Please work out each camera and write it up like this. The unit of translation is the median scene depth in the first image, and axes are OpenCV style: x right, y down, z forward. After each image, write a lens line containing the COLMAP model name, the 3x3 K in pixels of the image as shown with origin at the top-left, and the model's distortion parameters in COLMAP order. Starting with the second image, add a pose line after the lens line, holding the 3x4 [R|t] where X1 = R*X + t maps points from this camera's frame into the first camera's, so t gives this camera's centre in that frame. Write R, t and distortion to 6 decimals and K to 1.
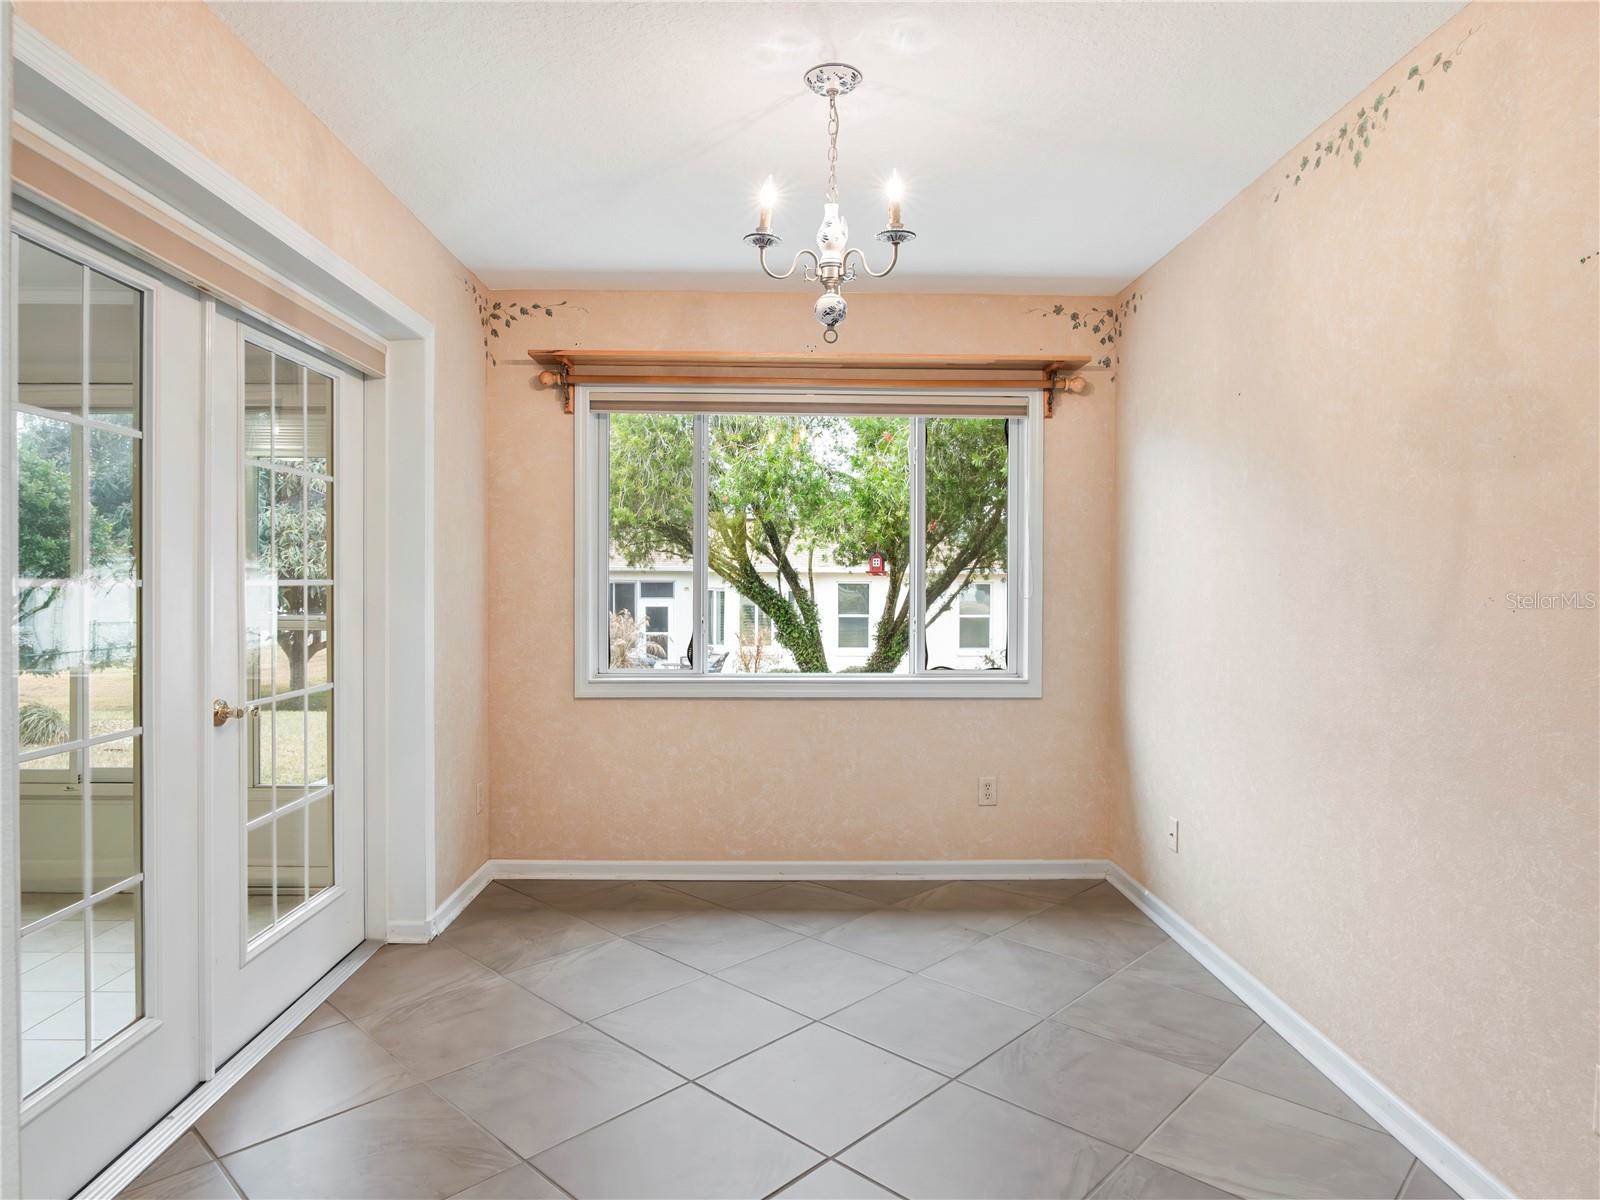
lens RADIAL K [[985.4, 0, 806.5], [0, 985.4, 594.1], [0, 0, 1]] dist [-0.021394, 0.004169]
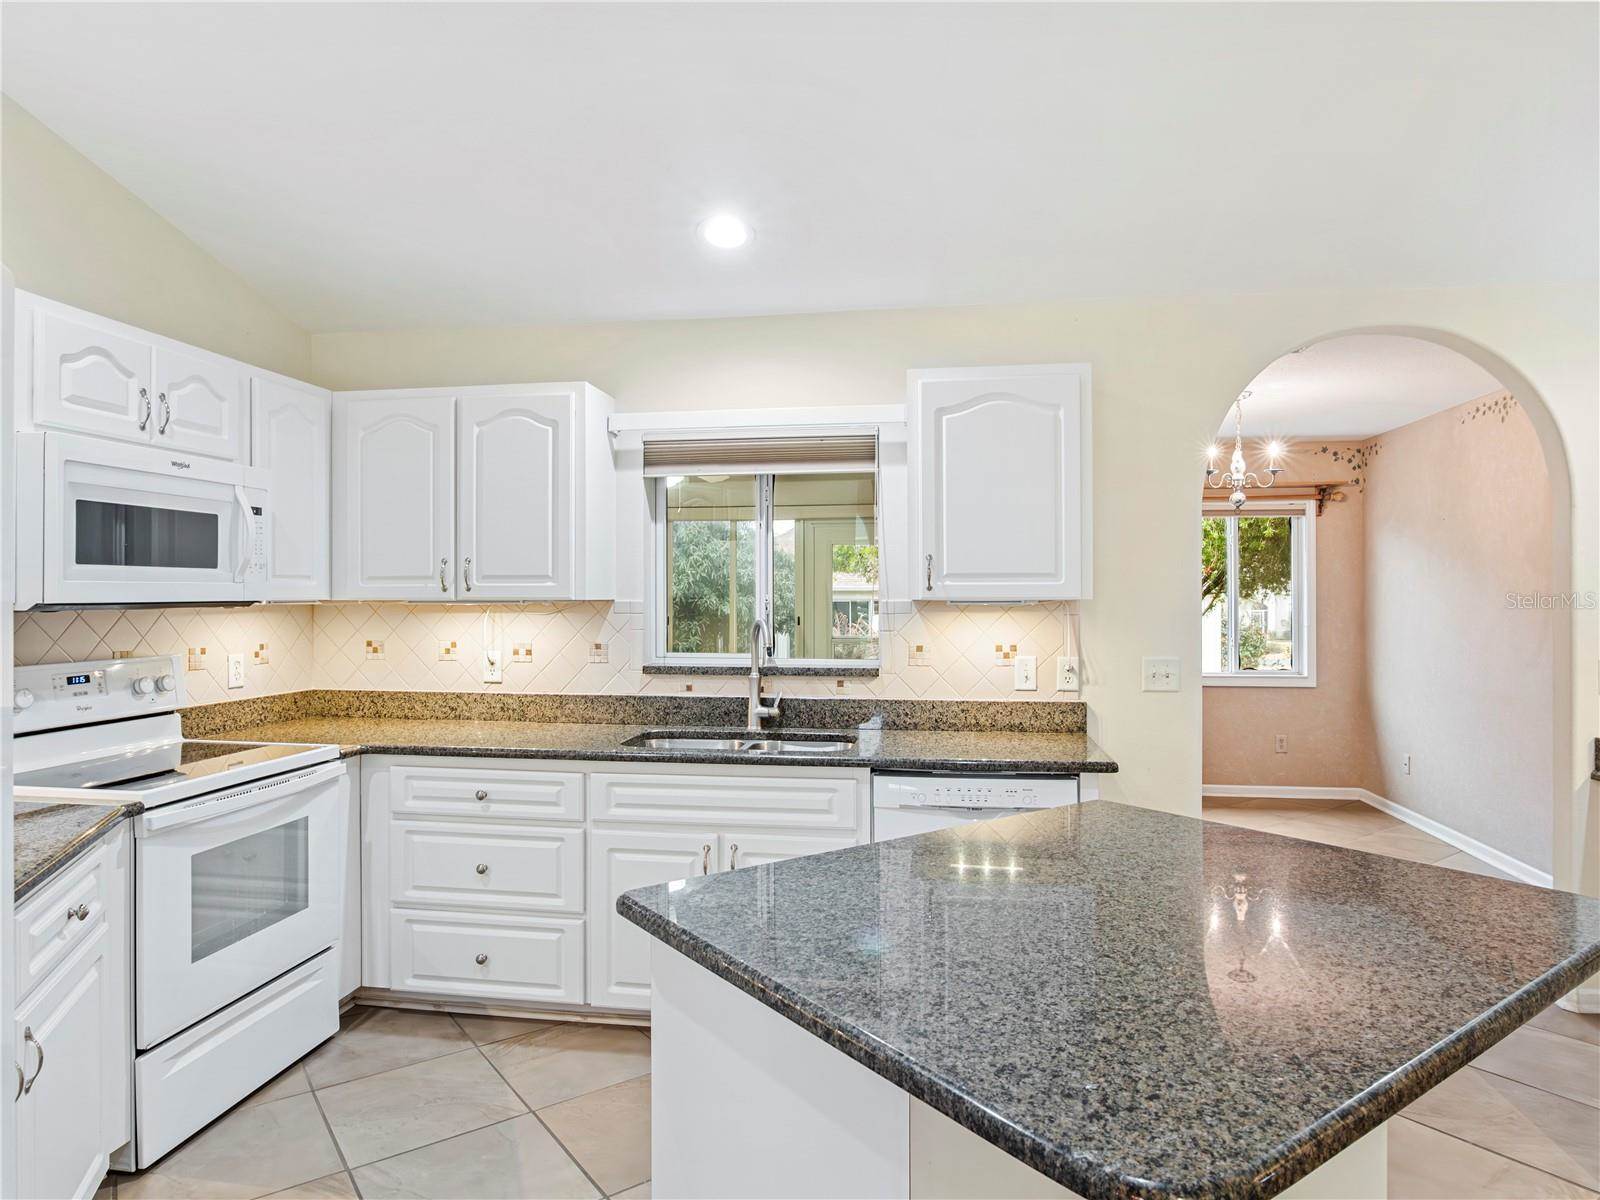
lens RADIAL K [[985.4, 0, 792.3], [0, 985.4, 595.4], [0, 0, 1]] dist [-0.021394, 0.004169]
pose [[0.982402, -0.007282, -0.186638, -0.312099], [0.004885, 0.999900, -0.013300, -0.030062], [0.186717, 0.012154, 0.982339, -0.765083]]
